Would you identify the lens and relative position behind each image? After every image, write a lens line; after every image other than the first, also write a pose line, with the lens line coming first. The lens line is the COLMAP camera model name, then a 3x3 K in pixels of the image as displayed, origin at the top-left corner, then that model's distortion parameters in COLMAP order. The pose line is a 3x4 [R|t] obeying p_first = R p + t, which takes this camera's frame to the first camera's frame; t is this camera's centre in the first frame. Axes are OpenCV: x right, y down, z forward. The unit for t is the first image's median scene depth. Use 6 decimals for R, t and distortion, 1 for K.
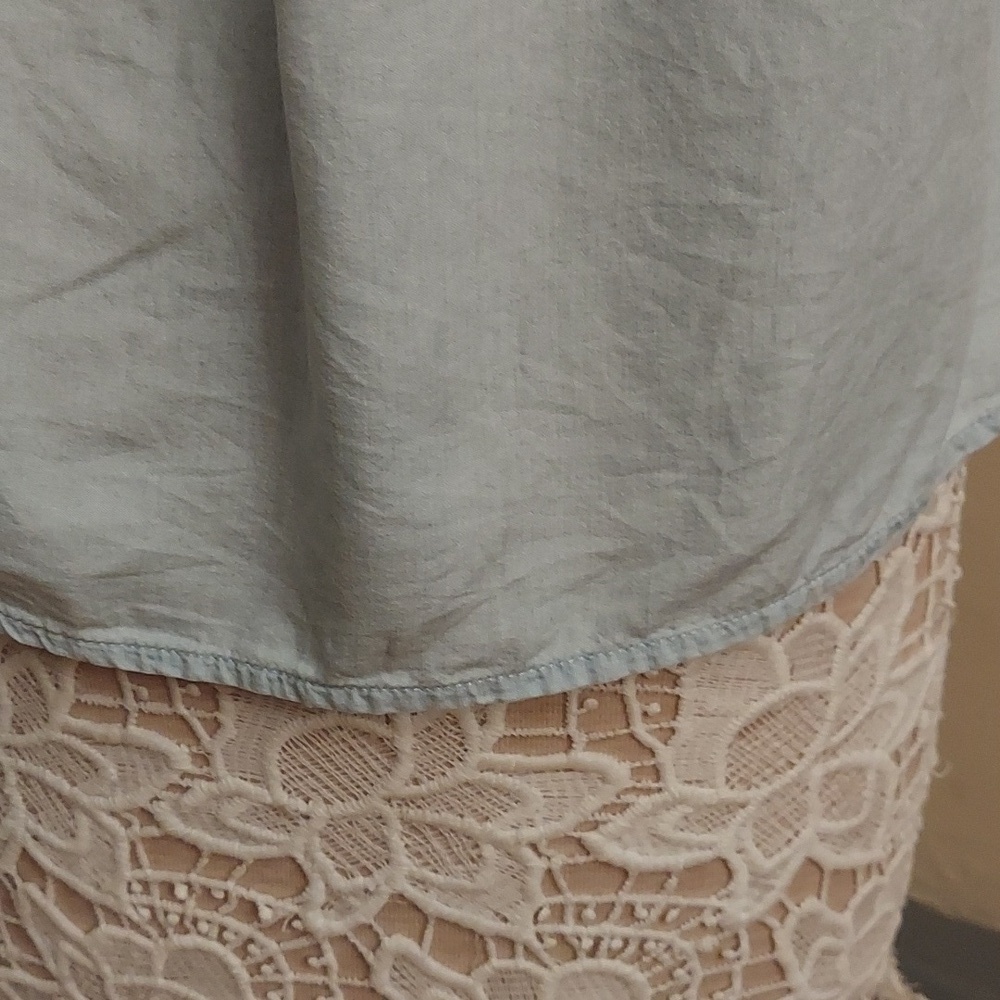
lens RADIAL K [[1936.4, 0, 502.0], [0, 1936.4, 495.5], [0, 0, 1]] dist [0.314580, 0.000000]
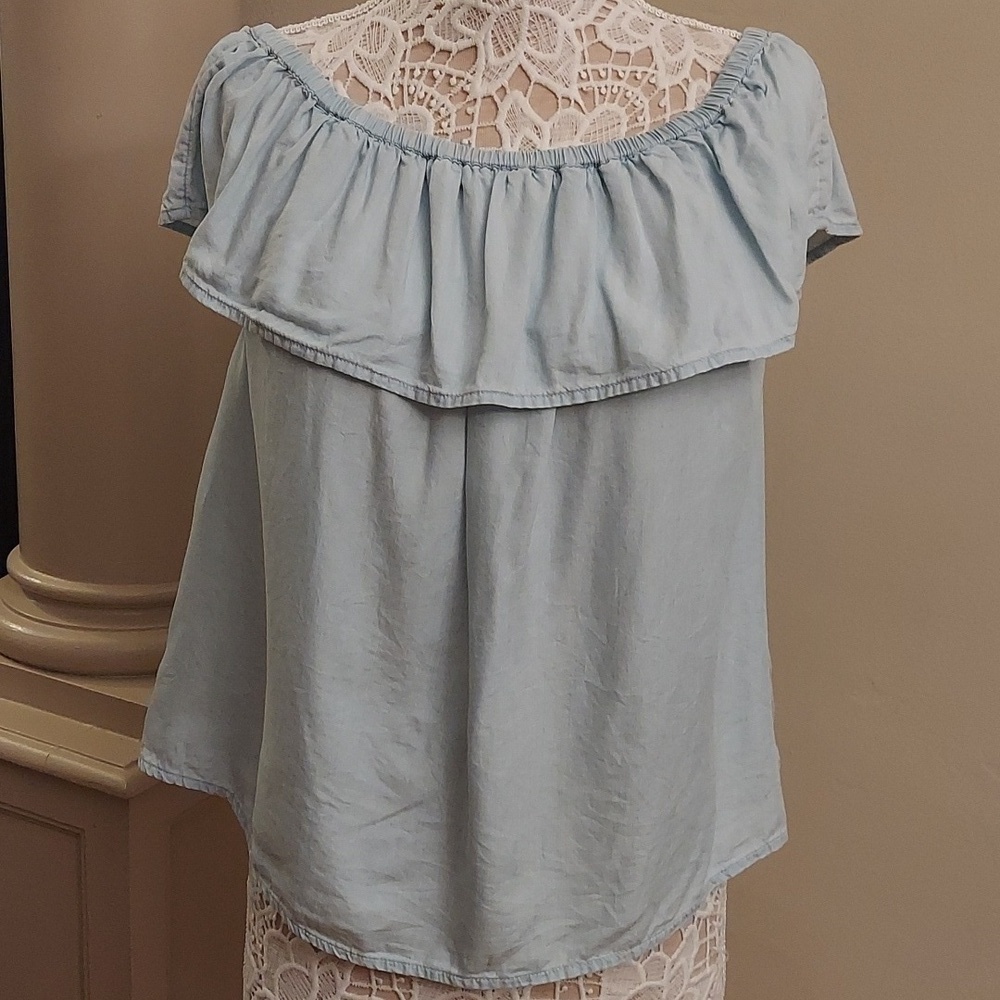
lens RADIAL K [[1936.4, 0, 506.5], [0, 1936.4, 493.6], [0, 0, 1]] dist [0.314580, 0.000000]
pose [[0.999383, 0.023460, 0.026138, -0.116003], [-0.018659, 0.985136, -0.170760, -0.087869], [-0.029755, 0.170167, 0.984966, -1.681715]]
